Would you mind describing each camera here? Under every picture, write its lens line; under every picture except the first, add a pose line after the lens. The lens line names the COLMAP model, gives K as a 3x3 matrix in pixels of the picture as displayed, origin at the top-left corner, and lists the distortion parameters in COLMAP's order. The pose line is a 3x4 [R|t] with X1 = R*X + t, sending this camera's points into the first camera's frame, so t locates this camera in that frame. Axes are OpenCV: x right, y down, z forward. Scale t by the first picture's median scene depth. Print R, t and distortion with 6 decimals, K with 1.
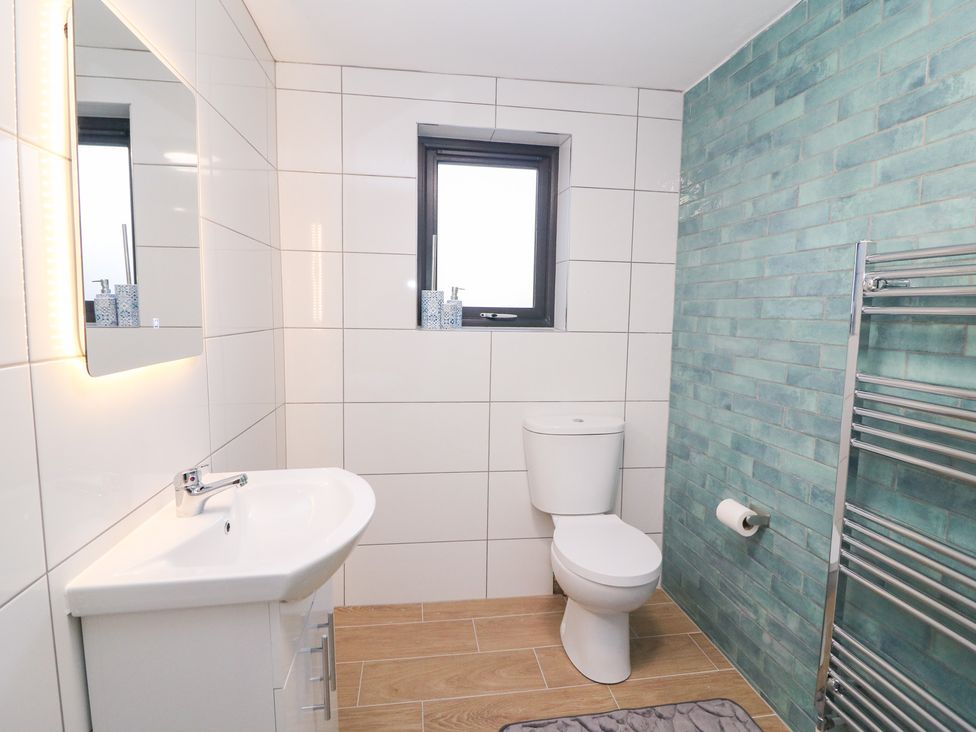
lens RADIAL K [[504.9, 0, 488.0], [0, 504.9, 357.0], [0, 0, 1]] dist [-0.000040, -0.014620]
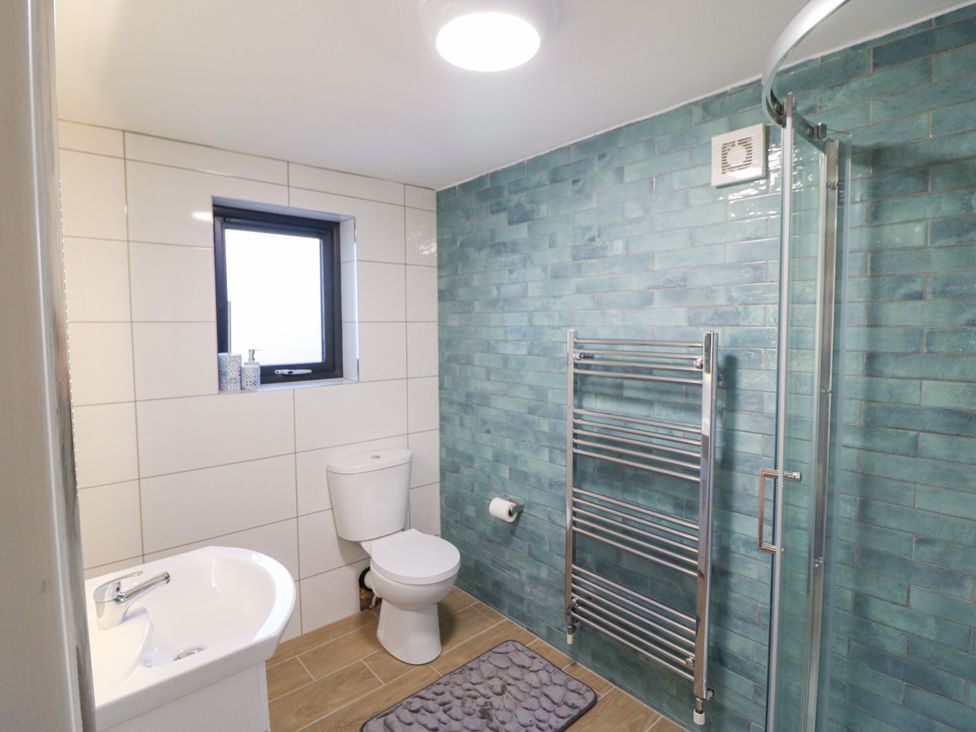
lens RADIAL K [[504.9, 0, 488.0], [0, 504.9, 357.0], [0, 0, 1]] dist [-0.000040, -0.014620]
pose [[0.840310, -0.057170, 0.539083, -0.277758], [0.068487, 0.997652, -0.000954, -0.110146], [-0.537762, 0.037722, 0.842252, -0.184276]]
